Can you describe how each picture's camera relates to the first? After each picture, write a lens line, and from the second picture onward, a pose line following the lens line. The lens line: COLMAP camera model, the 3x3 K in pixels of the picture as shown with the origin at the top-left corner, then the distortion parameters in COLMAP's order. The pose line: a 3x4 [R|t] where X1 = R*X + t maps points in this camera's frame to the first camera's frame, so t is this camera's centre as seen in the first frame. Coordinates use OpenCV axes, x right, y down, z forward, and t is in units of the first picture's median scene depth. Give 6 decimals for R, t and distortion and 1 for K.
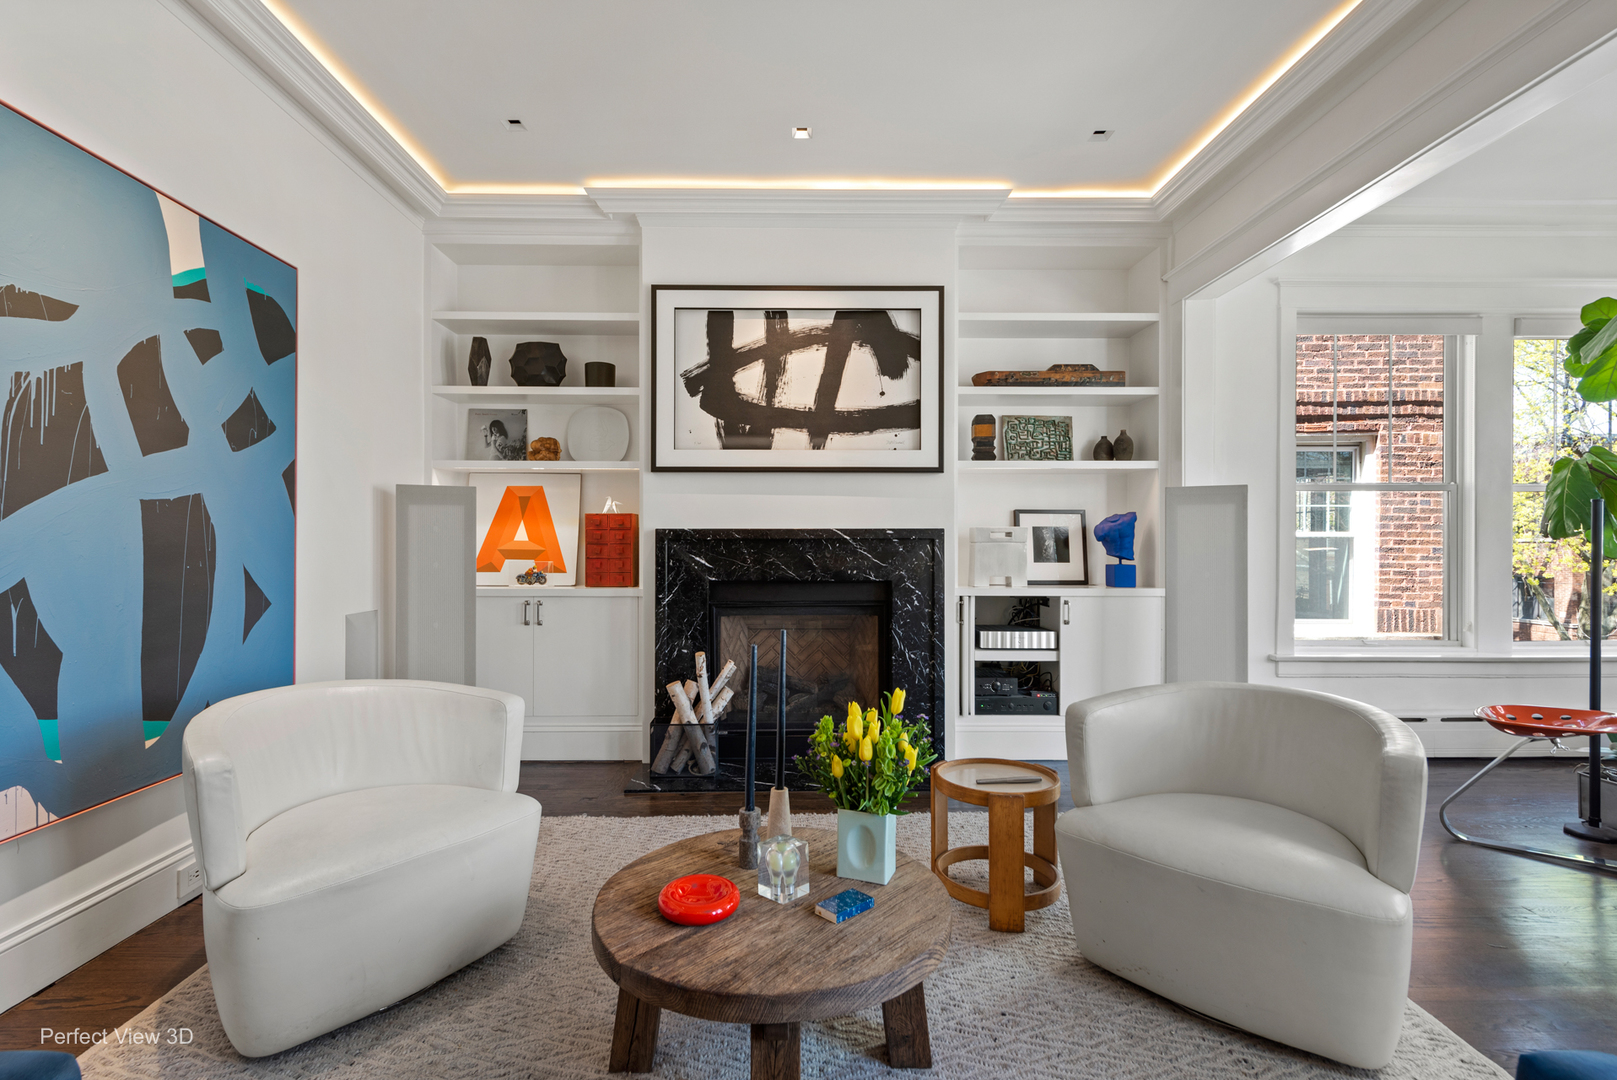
lens RADIAL K [[752.0, 0, 808.5], [0, 752.0, 540.0], [0, 0, 1]] dist [0.019745, -0.000123]
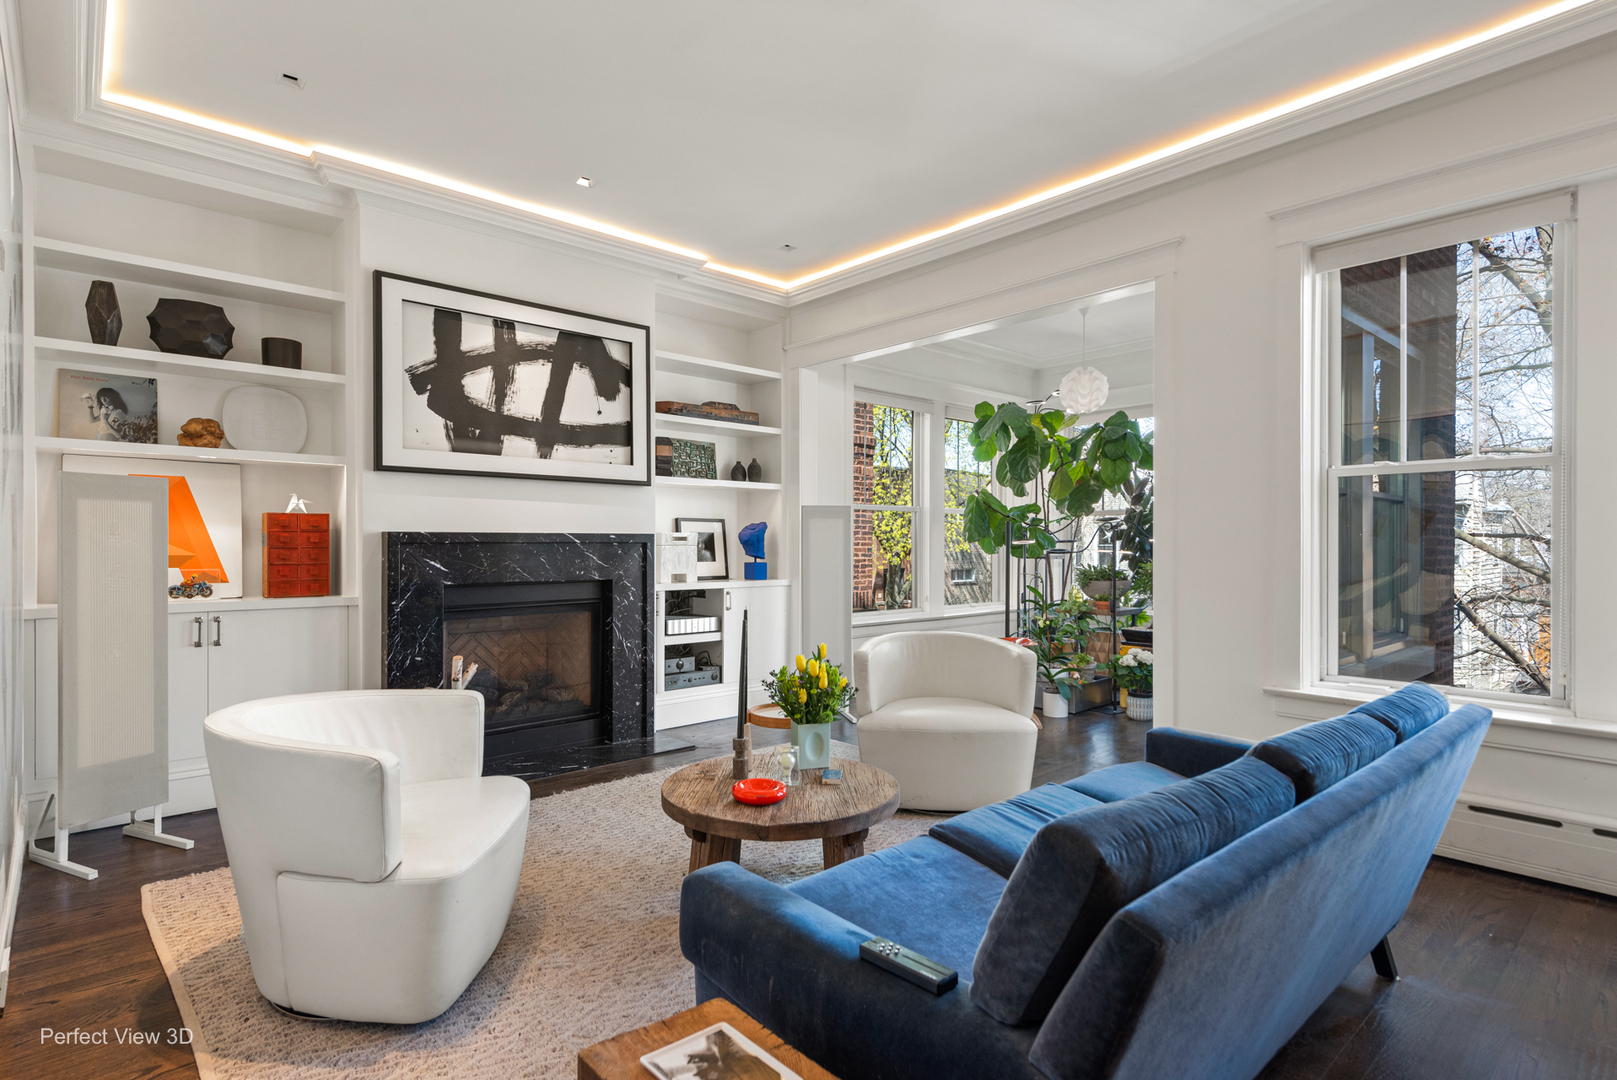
lens RADIAL K [[792.7, 0, 797.0], [0, 792.7, 537.9], [0, 0, 1]] dist [0.015523, -0.000554]
pose [[0.761540, 0.004449, 0.648103, -0.440307], [-0.000933, 0.999983, -0.005768, -0.001670], [-0.648117, 0.003788, 0.761531, -0.086432]]
